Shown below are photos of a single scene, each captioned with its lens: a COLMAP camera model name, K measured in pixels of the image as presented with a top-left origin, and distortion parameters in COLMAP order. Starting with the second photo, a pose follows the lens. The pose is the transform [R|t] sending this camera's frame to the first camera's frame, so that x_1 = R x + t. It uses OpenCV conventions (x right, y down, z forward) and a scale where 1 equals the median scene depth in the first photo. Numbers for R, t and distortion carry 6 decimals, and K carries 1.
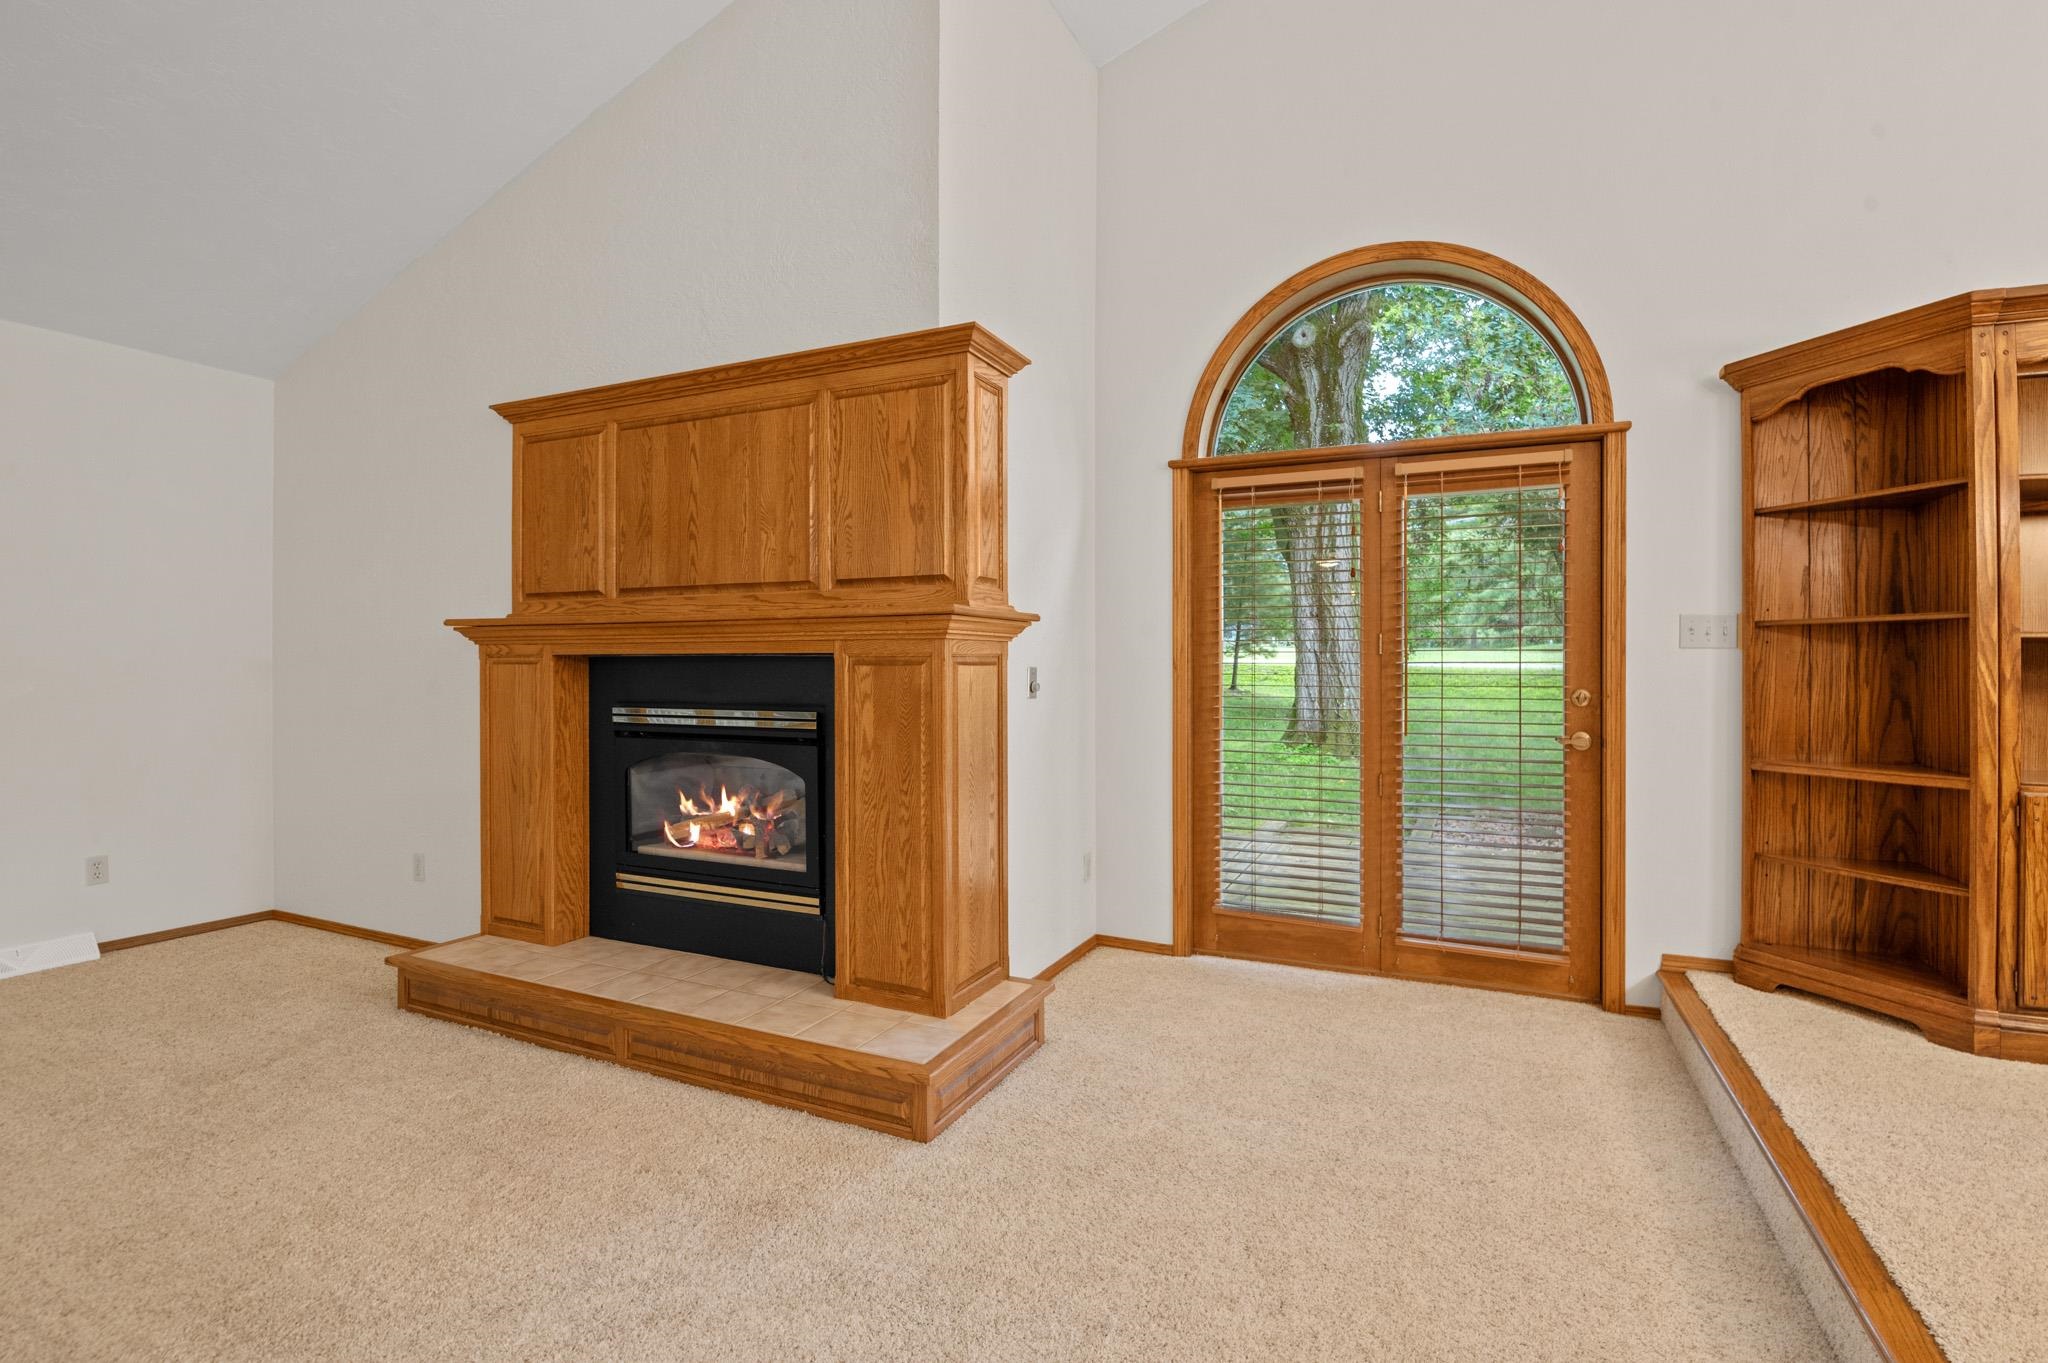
lens RADIAL K [[916.8, 0, 1075.9], [0, 916.8, 670.0], [0, 0, 1]] dist [-0.003537, -0.011298]
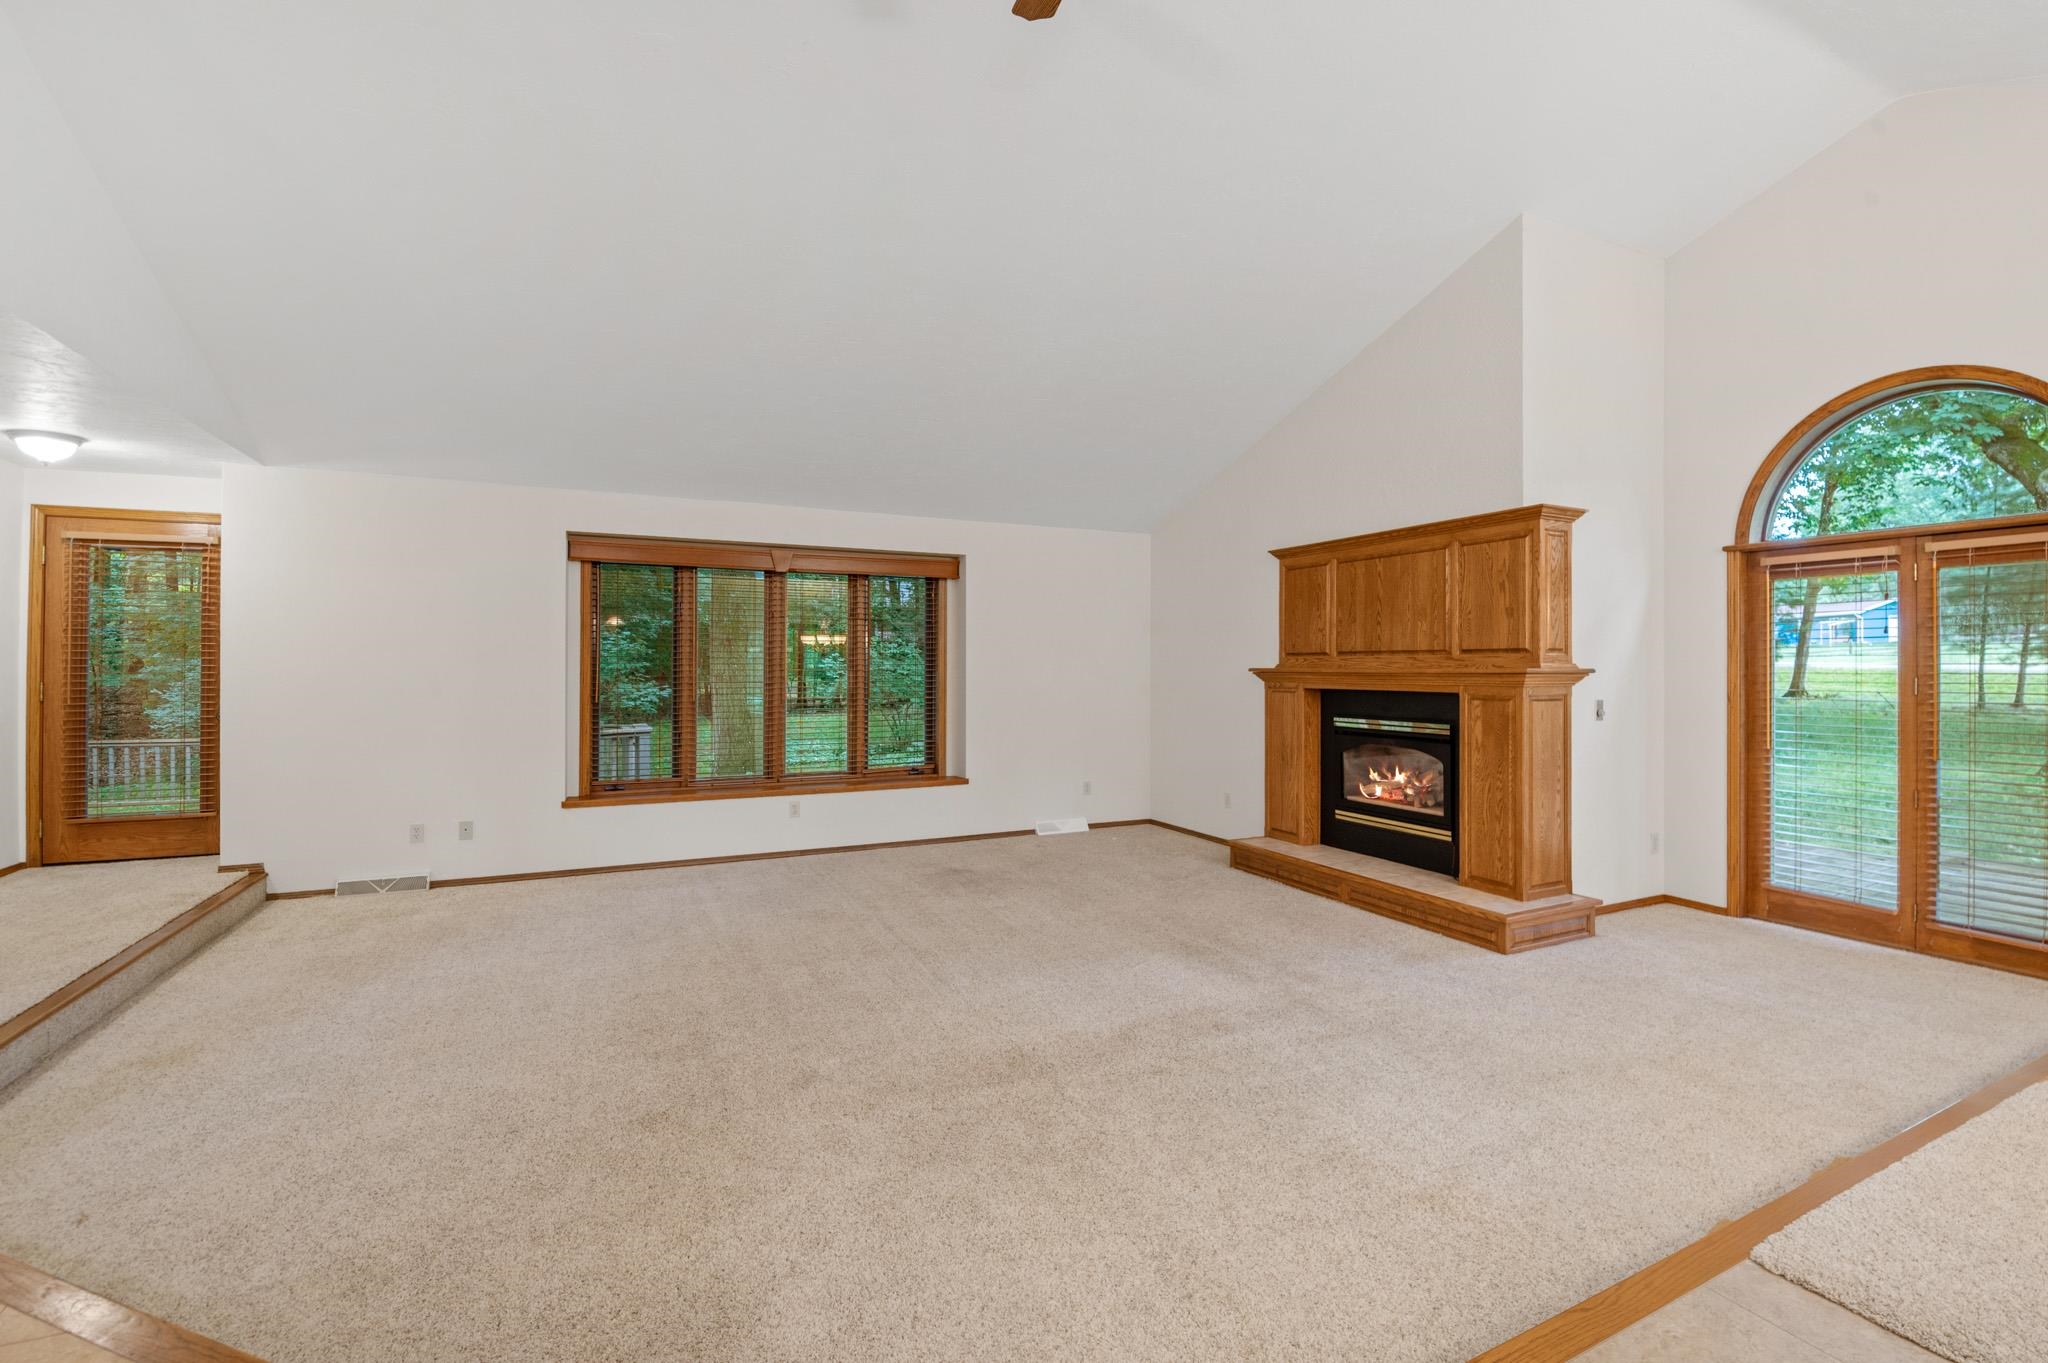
lens RADIAL K [[916.8, 0, 1075.9], [0, 916.8, 670.0], [0, 0, 1]] dist [-0.003537, -0.011298]
pose [[0.775713, 0.000679, -0.631085, 0.260649], [-0.002262, 0.999996, -0.001704, -0.053155], [0.631082, 0.002750, 0.775712, -0.789186]]
